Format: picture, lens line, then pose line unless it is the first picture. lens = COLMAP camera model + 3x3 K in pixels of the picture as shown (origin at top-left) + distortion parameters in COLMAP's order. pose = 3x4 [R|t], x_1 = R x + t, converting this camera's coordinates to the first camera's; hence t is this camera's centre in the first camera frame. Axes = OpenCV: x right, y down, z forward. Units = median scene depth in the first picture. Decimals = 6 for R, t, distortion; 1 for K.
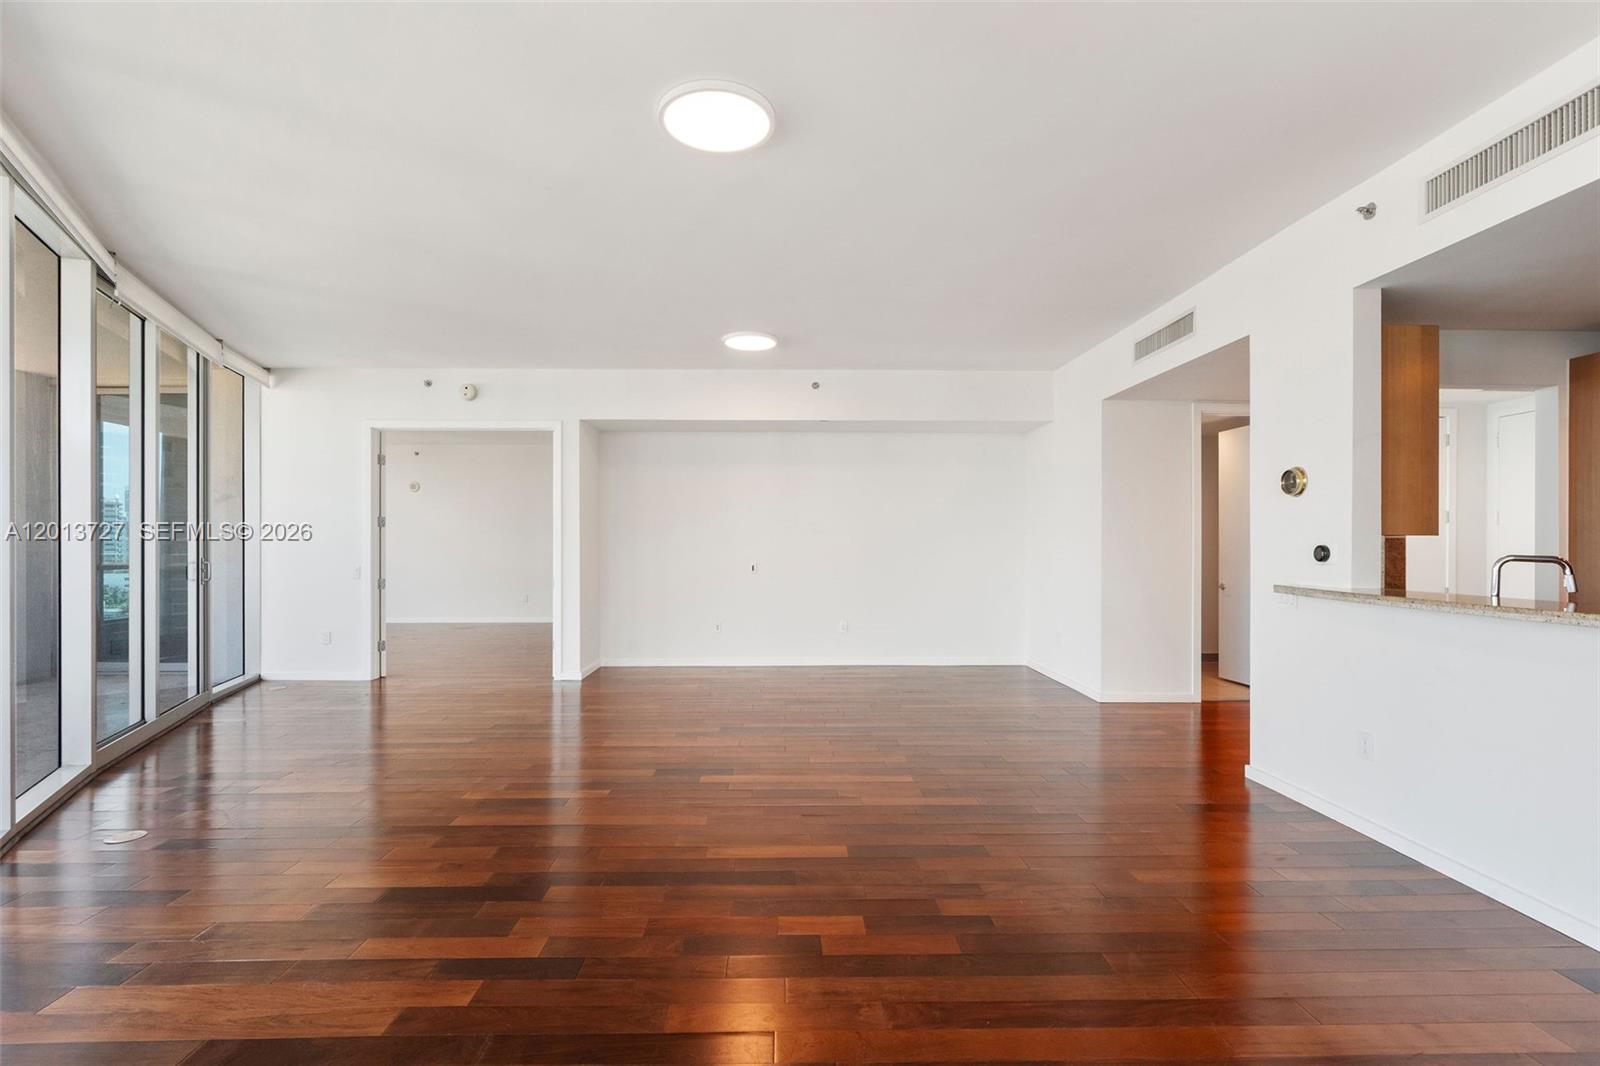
lens RADIAL K [[730.1, 0, 800.2], [0, 730.1, 549.3], [0, 0, 1]] dist [-0.005915, 0.002715]
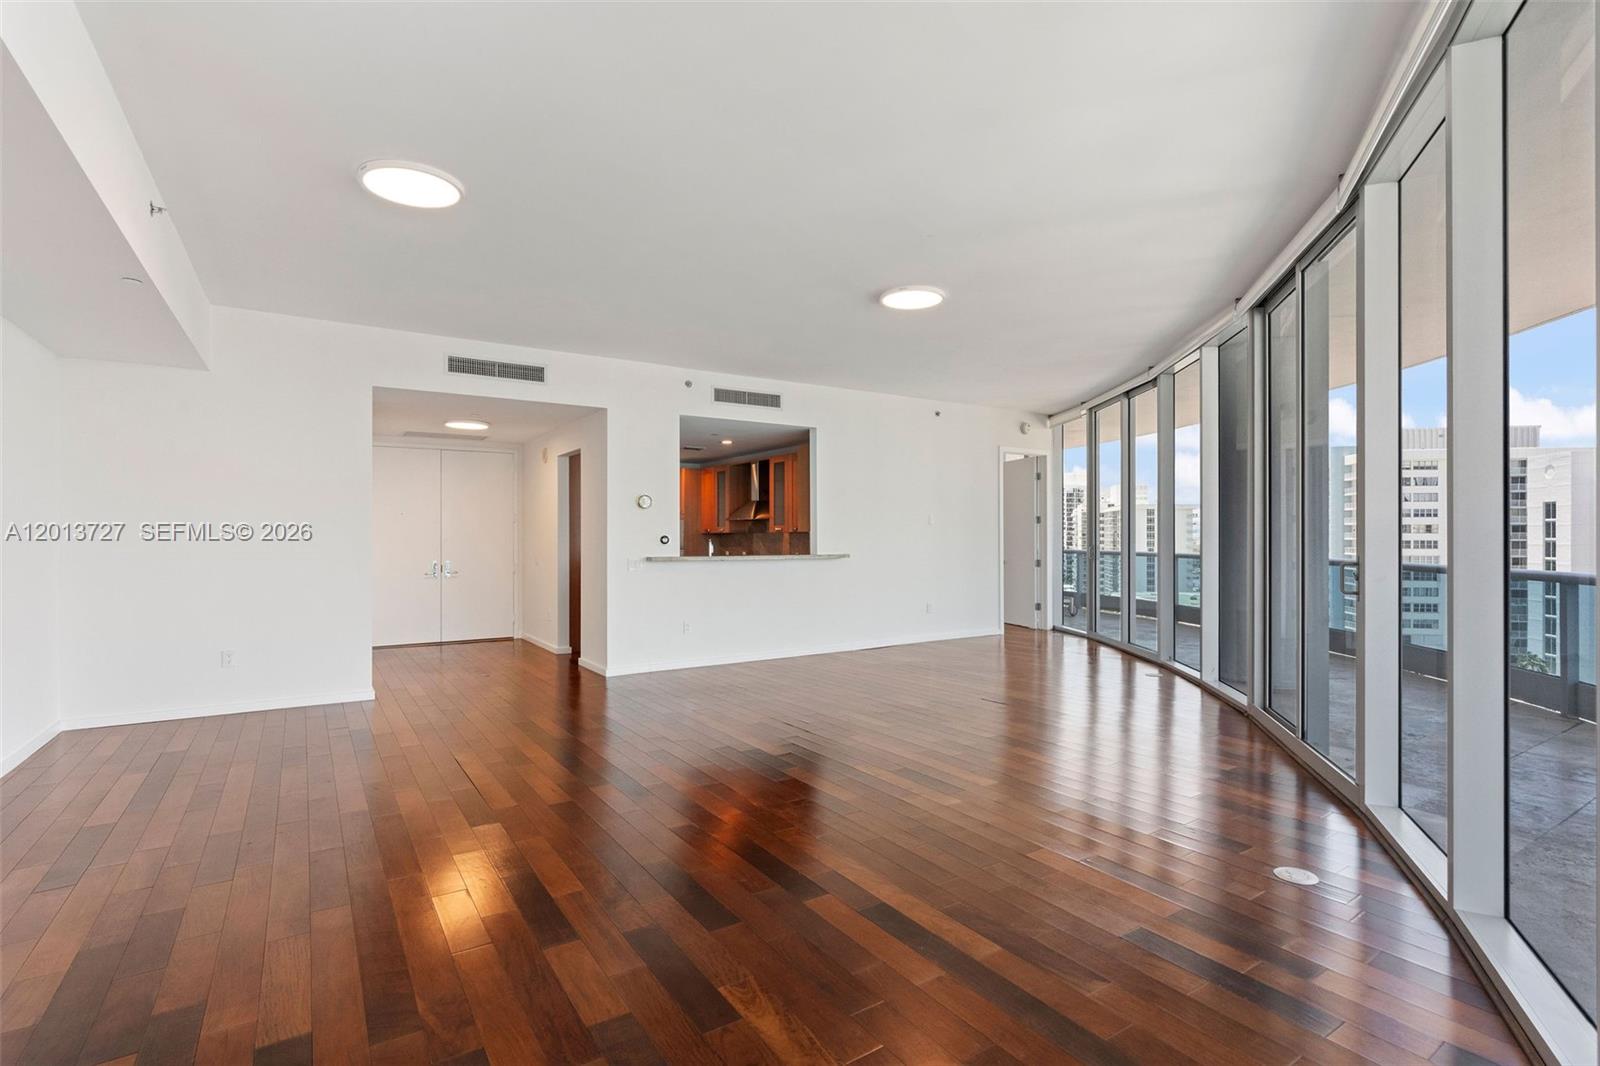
lens RADIAL K [[750.1, 0, 794.1], [0, 750.1, 533.3], [0, 0, 1]] dist [-0.019269, 0.000009]
pose [[-0.521052, 0.001316, 0.853524, -1.039071], [0.007324, 0.999969, 0.002929, -0.013079], [-0.853494, 0.007777, -0.521045, 1.503817]]
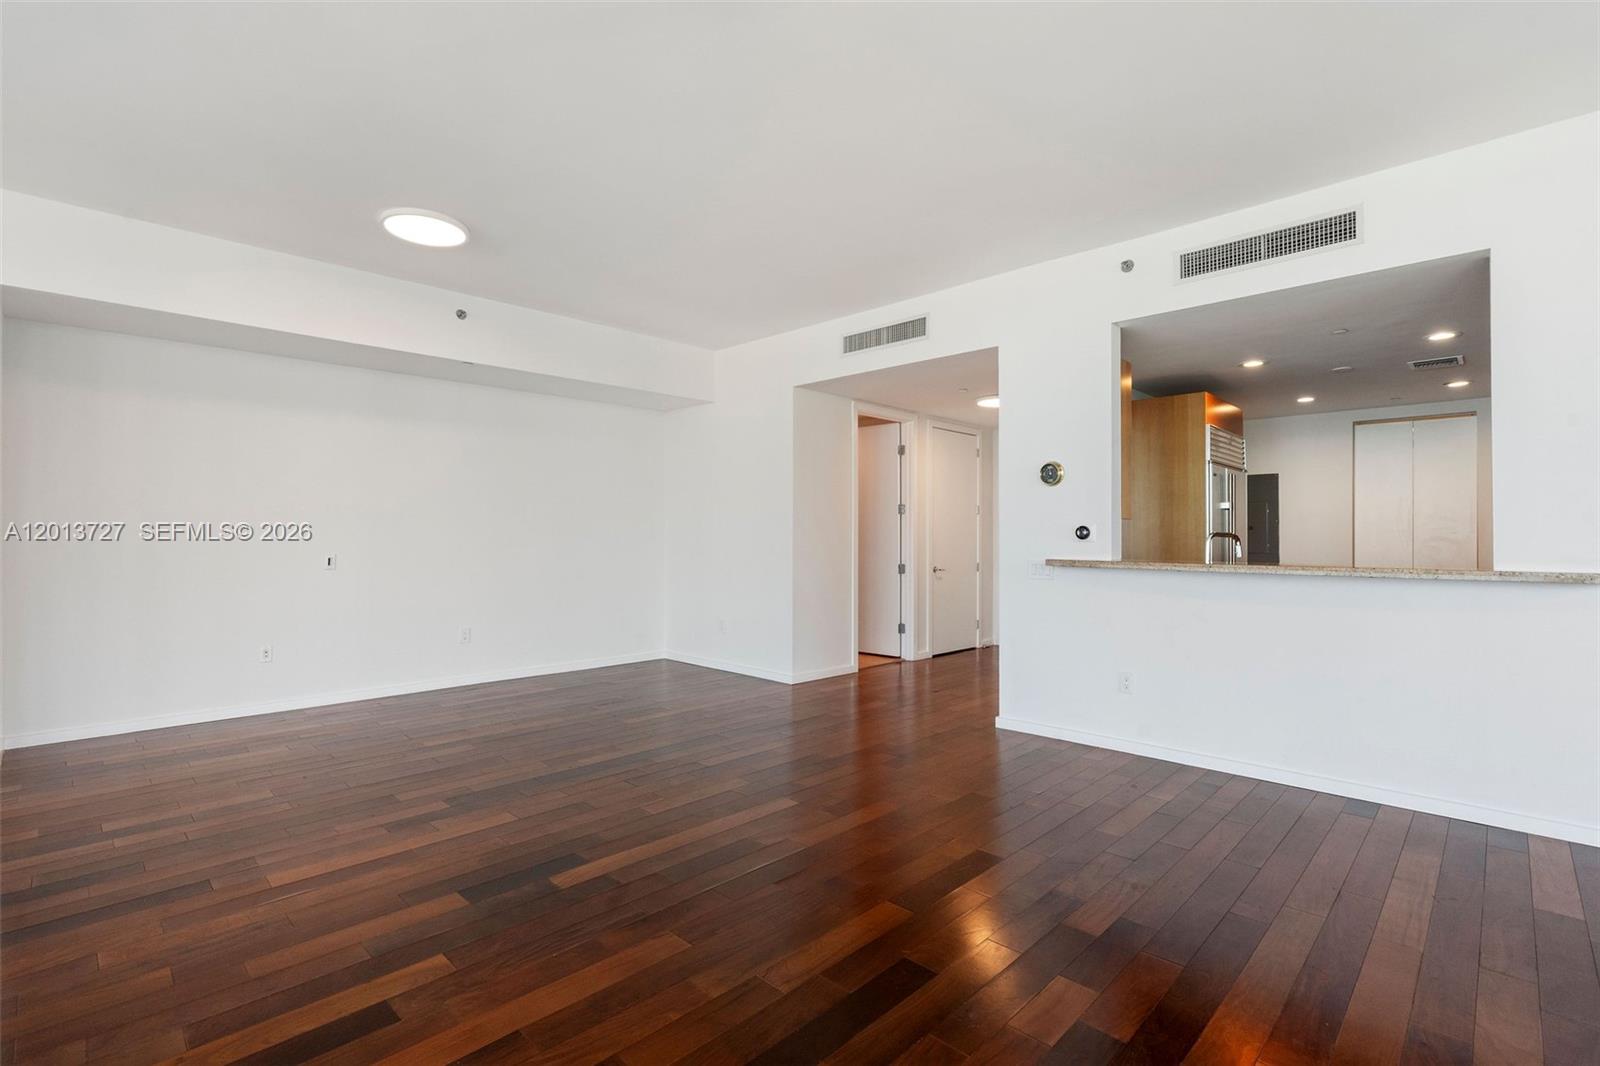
lens RADIAL K [[730.1, 0, 796.0], [0, 730.1, 530.2], [0, 0, 1]] dist [-0.005915, 0.002715]
pose [[0.719039, 0.008214, 0.694921, -0.419155], [0.002757, 0.999889, -0.014671, 0.015997], [-0.694964, 0.012464, 0.718936, 0.382534]]
